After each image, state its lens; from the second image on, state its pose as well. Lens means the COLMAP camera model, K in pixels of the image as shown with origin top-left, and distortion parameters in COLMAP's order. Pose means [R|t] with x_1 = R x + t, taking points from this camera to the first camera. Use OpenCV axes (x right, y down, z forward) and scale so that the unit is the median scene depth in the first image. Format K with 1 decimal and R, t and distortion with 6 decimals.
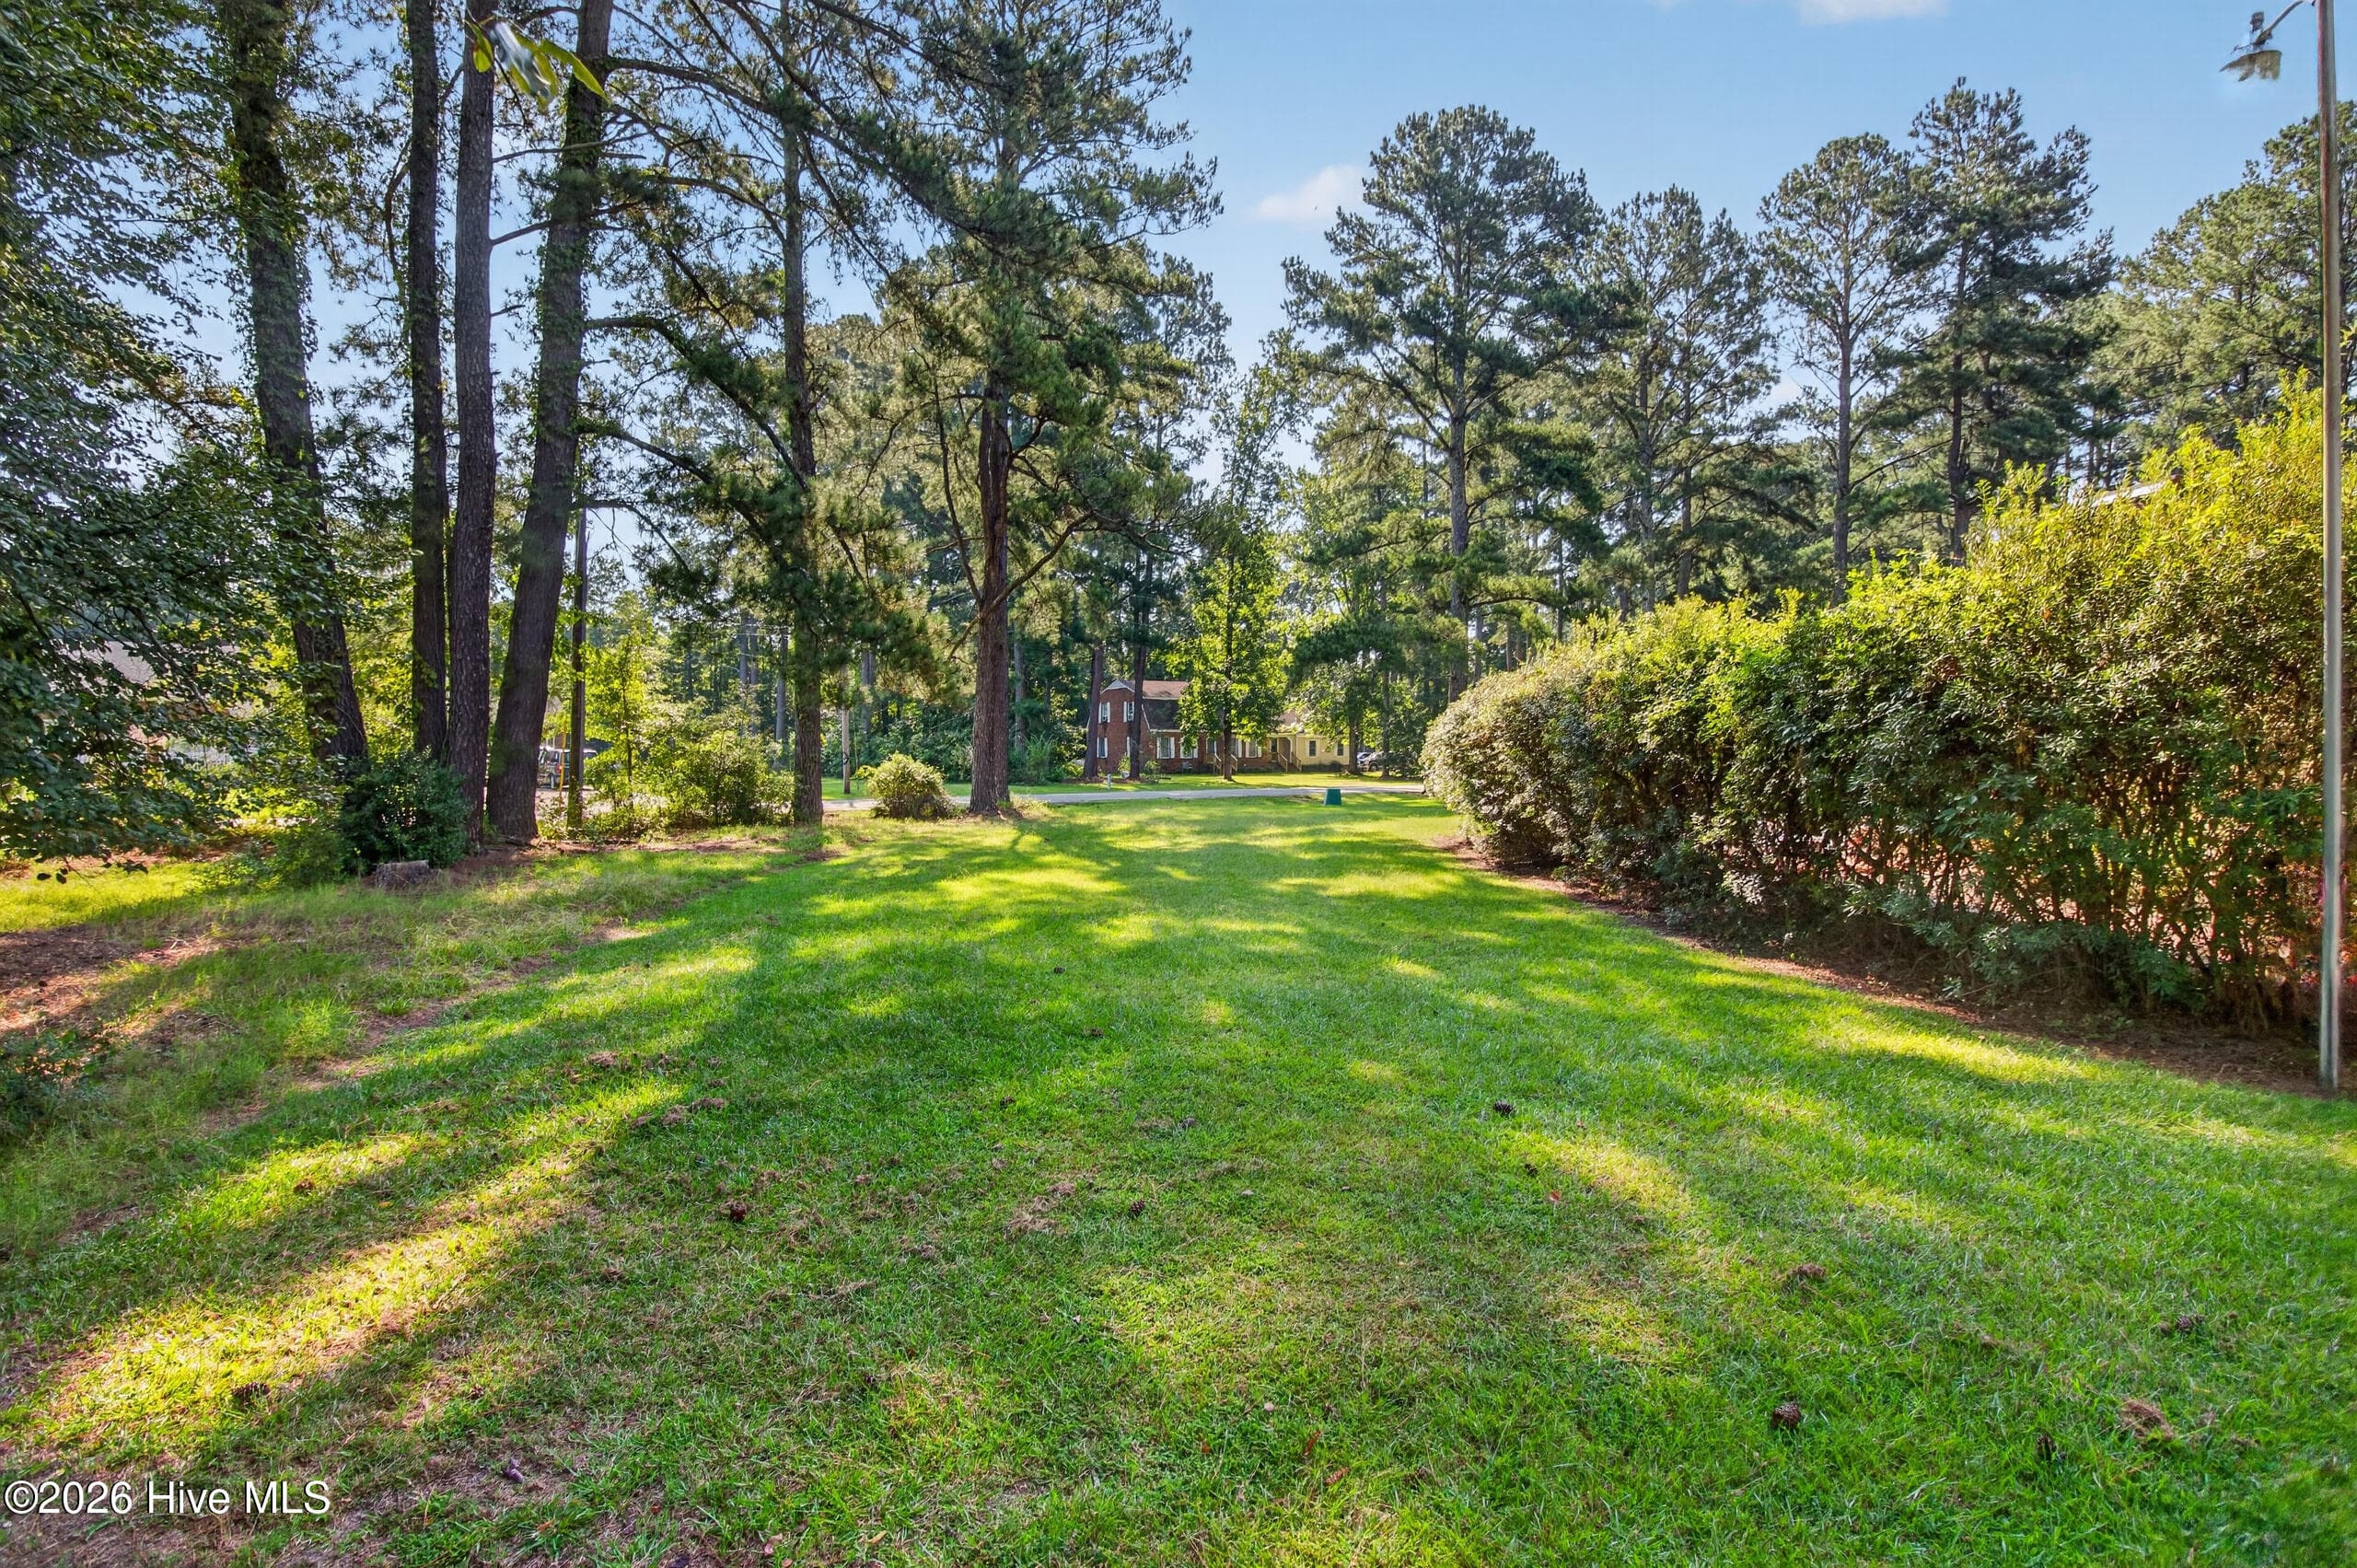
lens RADIAL K [[1110.9, 0, 1178.5], [0, 1110.9, 784.0], [0, 0, 1]] dist [0.000284, -0.013407]
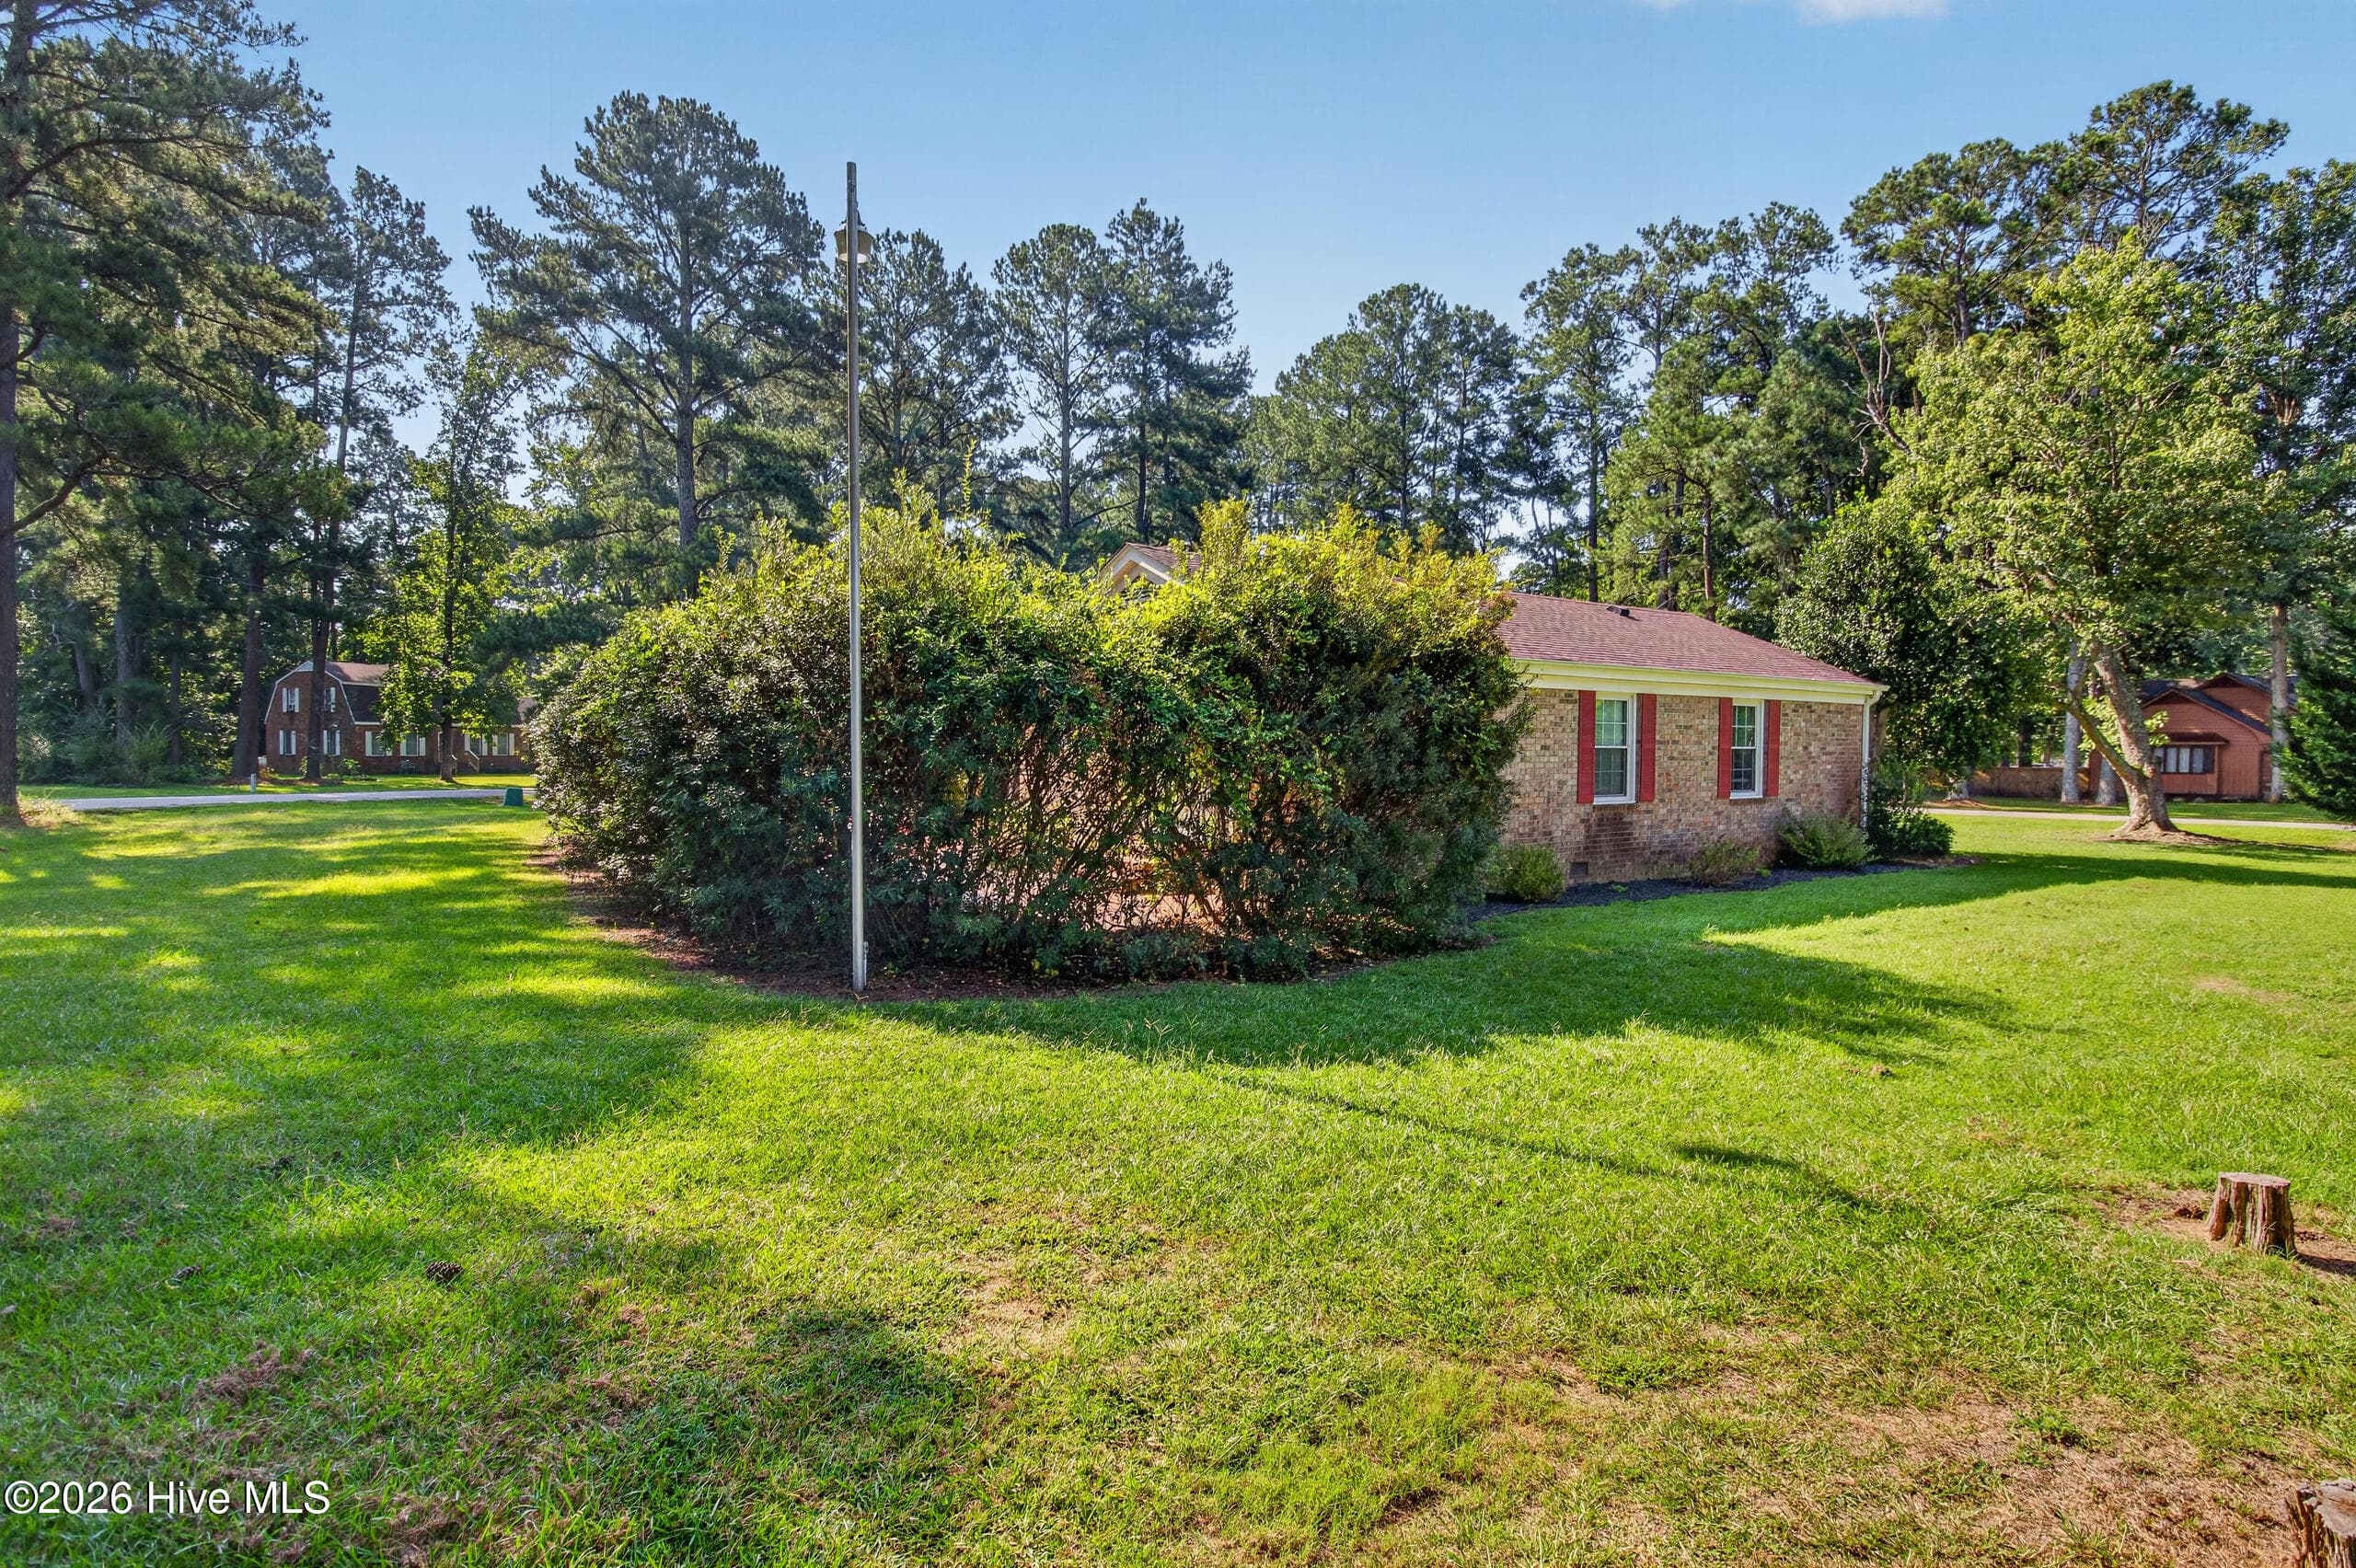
lens RADIAL K [[1122.5, 0, 1189.4], [0, 1122.5, 781.0], [0, 0, 1]] dist [-0.021167, -0.001661]
pose [[0.853137, -0.001468, 0.521684, 0.103307], [0.004220, 0.999983, -0.004087, 0.003502], [-0.521669, 0.005689, 0.853129, -0.064543]]
